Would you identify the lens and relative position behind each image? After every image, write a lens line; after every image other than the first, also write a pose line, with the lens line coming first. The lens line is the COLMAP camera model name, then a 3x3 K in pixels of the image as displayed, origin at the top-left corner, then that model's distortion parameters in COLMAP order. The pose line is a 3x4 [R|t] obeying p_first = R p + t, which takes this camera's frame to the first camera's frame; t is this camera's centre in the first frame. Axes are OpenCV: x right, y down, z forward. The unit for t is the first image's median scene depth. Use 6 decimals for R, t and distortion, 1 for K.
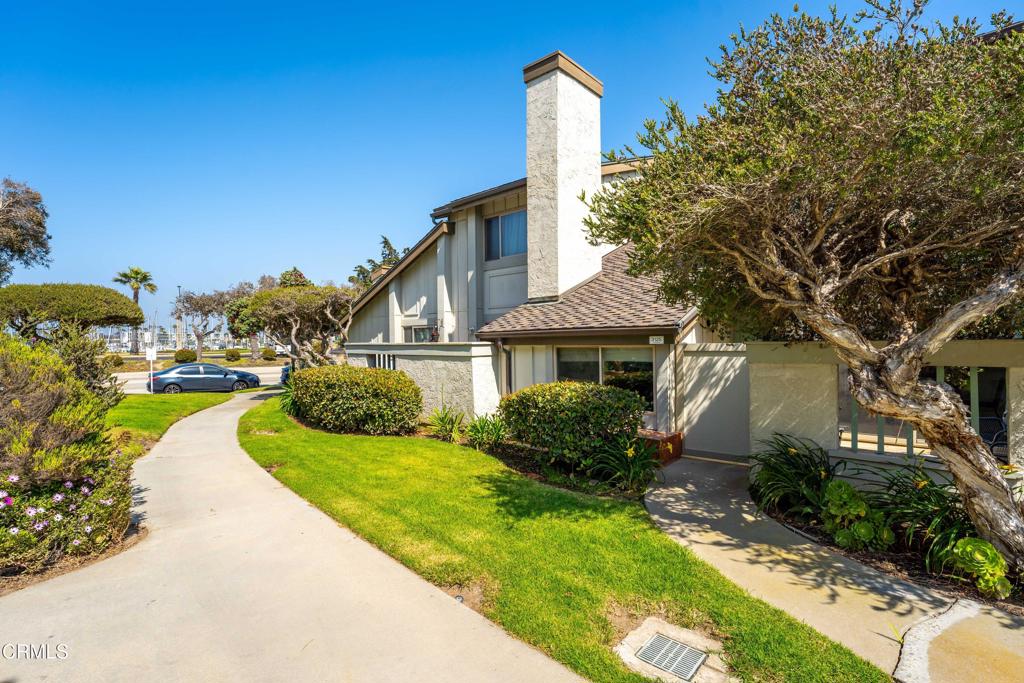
lens RADIAL K [[477.6, 0, 512.0], [0, 477.6, 341.5], [0, 0, 1]] dist [-0.002648, -0.001181]
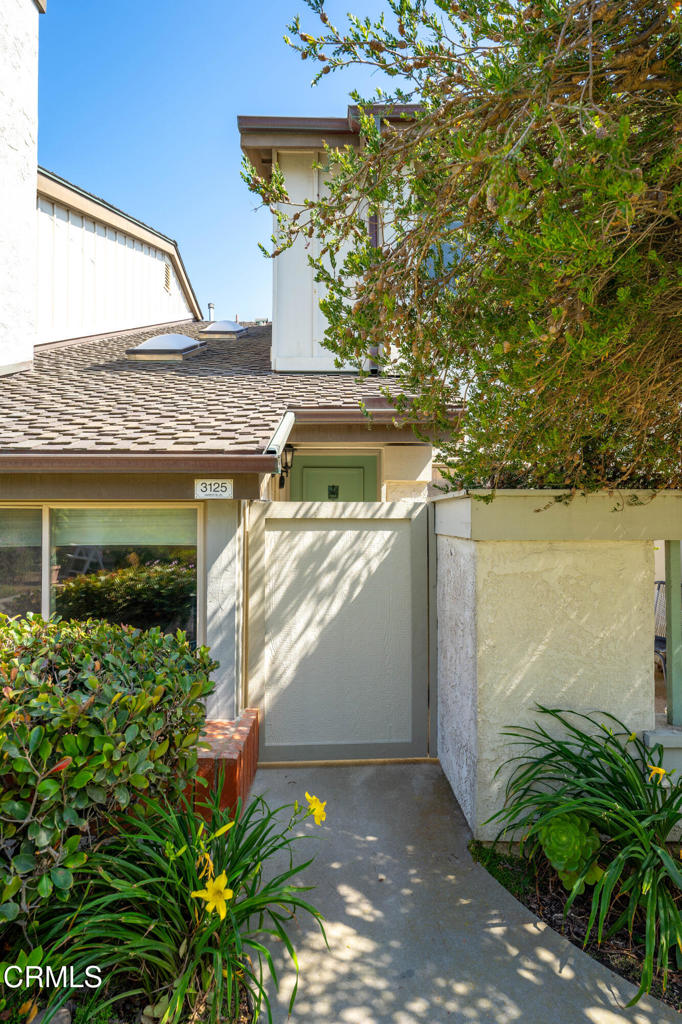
lens RADIAL K [[552.0, 0, 342.0], [0, 552.0, 508.9], [0, 0, 1]] dist [-0.000978, -0.000327]
pose [[0.739676, 0.028503, 0.672360, 0.087189], [-0.009830, 0.999454, -0.031555, 0.031472], [-0.672892, 0.016731, 0.739552, 0.694176]]
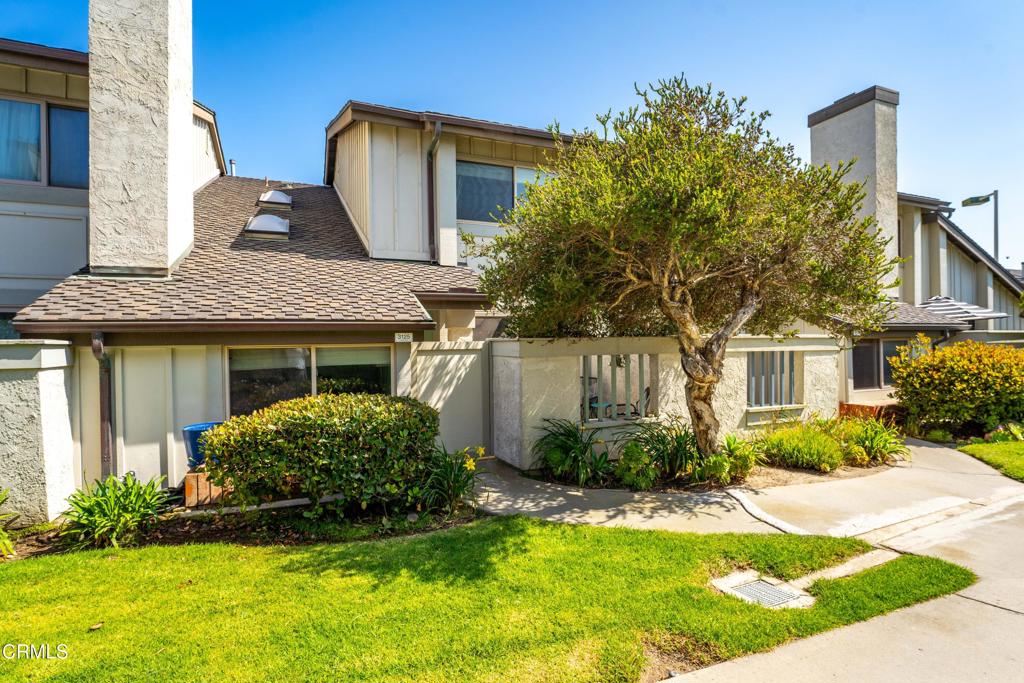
lens RADIAL K [[511.7, 0, 512.0], [0, 511.7, 341.5], [0, 0, 1]] dist [-0.006487, -0.001320]
pose [[0.407614, 0.008559, 0.913114, -0.542680], [0.009769, 0.999858, -0.013732, 0.022206], [-0.913102, 0.014517, 0.407473, 0.523909]]
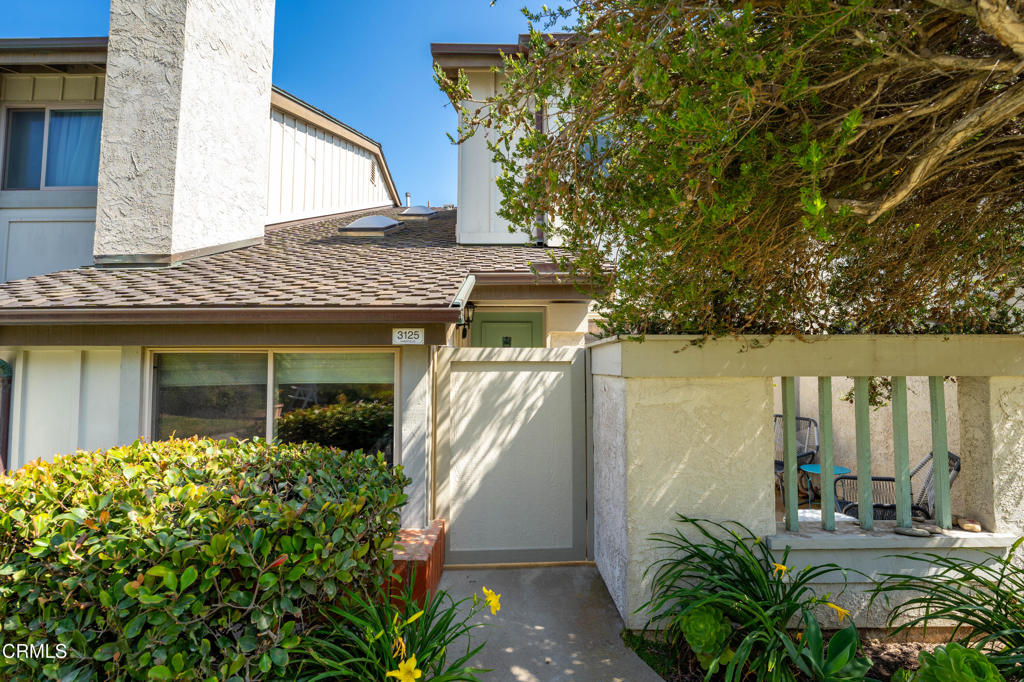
lens RADIAL K [[451.6, 0, 512.3], [0, 451.6, 345.8], [0, 0, 1]] dist [-0.020268, 0.000262]
pose [[0.741639, 0.050601, 0.668888, 0.091313], [-0.009737, 0.997858, -0.064691, 0.040891], [-0.670728, 0.041464, 0.740543, 0.699876]]
